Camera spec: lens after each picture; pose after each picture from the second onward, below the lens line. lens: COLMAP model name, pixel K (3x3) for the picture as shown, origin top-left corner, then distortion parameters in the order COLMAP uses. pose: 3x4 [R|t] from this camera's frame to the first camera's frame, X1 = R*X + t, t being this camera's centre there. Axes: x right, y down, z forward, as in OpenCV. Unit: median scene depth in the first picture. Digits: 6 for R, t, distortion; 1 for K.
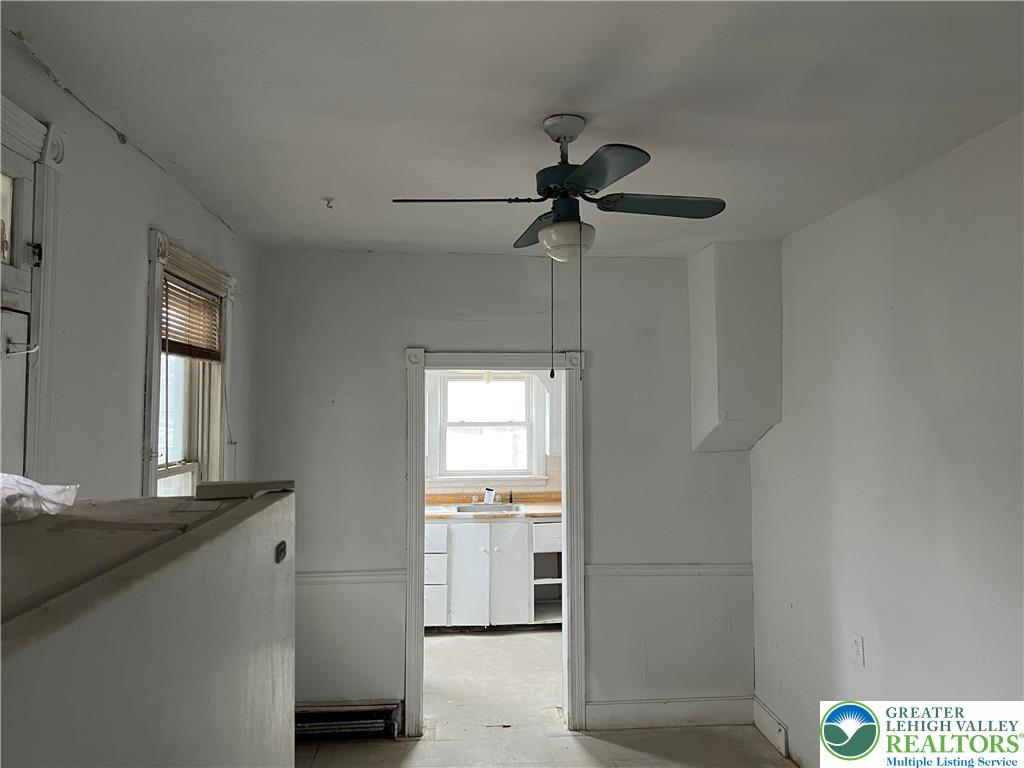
lens RADIAL K [[781.6, 0, 505.8], [0, 781.6, 372.3], [0, 0, 1]] dist [0.102999, -0.158936]
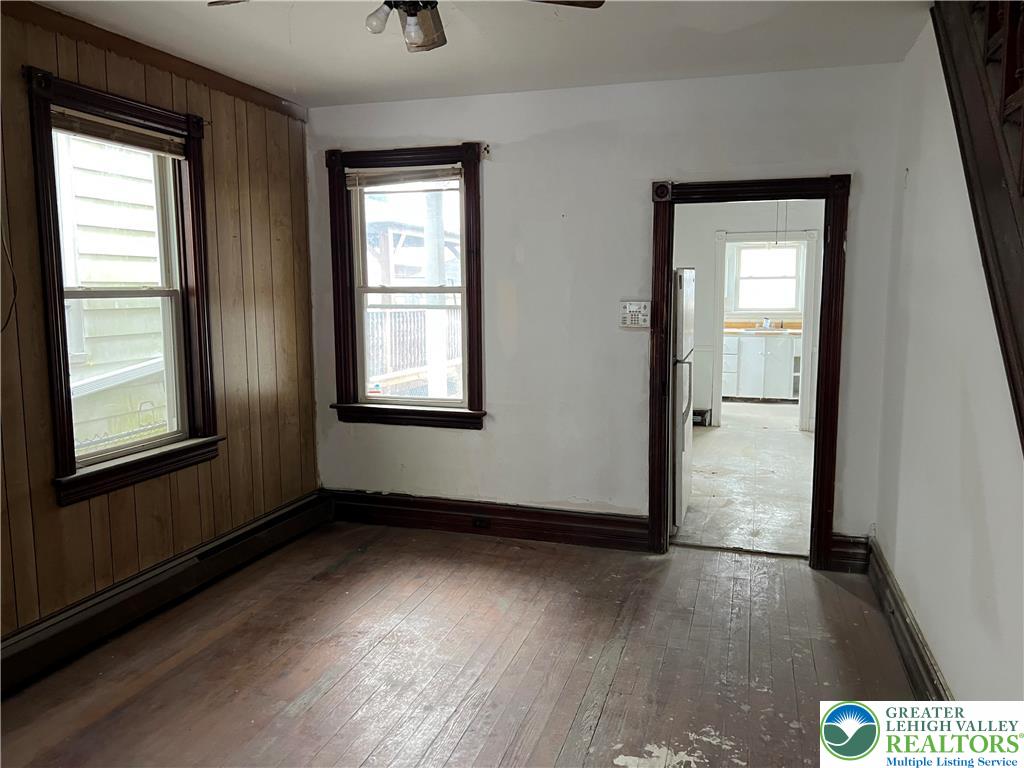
lens RADIAL K [[781.6, 0, 505.8], [0, 781.6, 372.3], [0, 0, 1]] dist [0.102999, -0.158936]
pose [[0.930789, 0.037427, -0.363635, 0.075755], [0.019975, 0.988051, 0.152825, 0.003227], [0.365010, -0.149512, 0.918920, -0.706069]]
